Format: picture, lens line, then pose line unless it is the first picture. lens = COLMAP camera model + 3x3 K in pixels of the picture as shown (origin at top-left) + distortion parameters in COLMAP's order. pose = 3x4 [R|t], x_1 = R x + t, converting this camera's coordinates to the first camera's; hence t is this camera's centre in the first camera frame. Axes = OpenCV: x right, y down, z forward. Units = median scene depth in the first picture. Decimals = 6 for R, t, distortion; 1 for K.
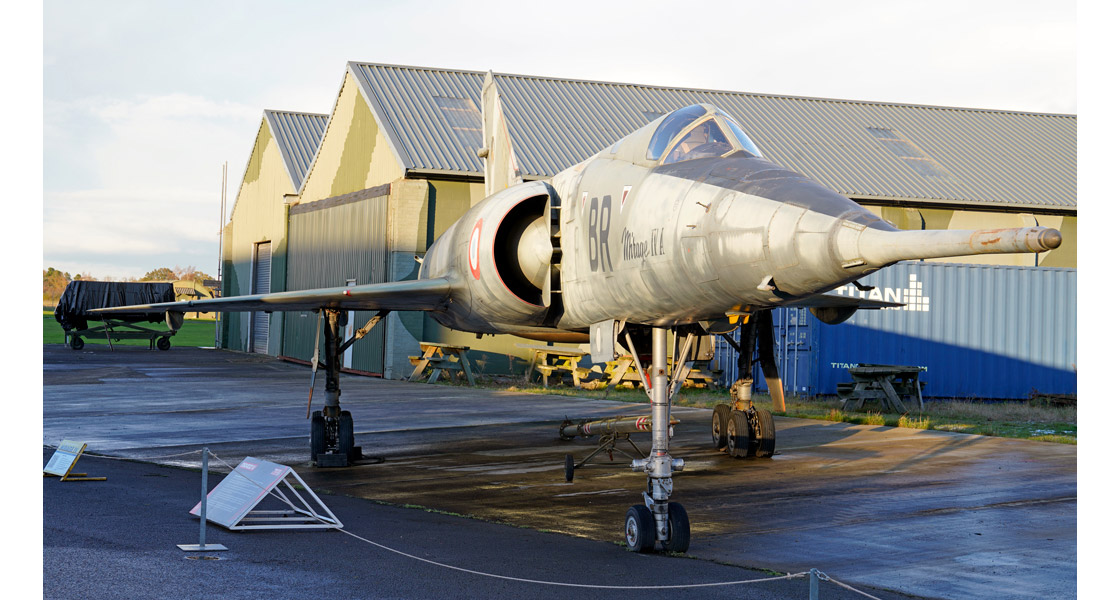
lens RADIAL K [[2801.2, 0, 560.2], [0, 2801.2, 334.4], [0, 0, 1]] dist [0.597441, -0.019003]
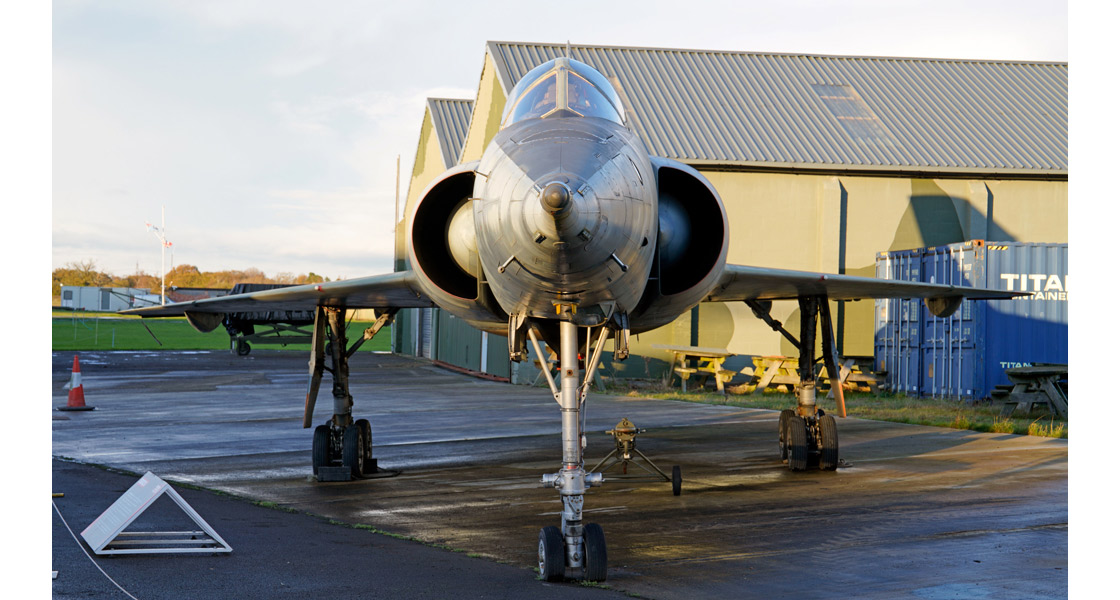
lens RADIAL K [[2801.2, 0, 560.2], [0, 2801.2, 334.4], [0, 0, 1]] dist [0.597441, -0.019003]
pose [[0.975982, -0.011567, -0.217543, 0.170248], [0.010972, 0.999932, -0.003943, 0.003823], [0.217574, 0.001461, 0.976043, 0.118984]]
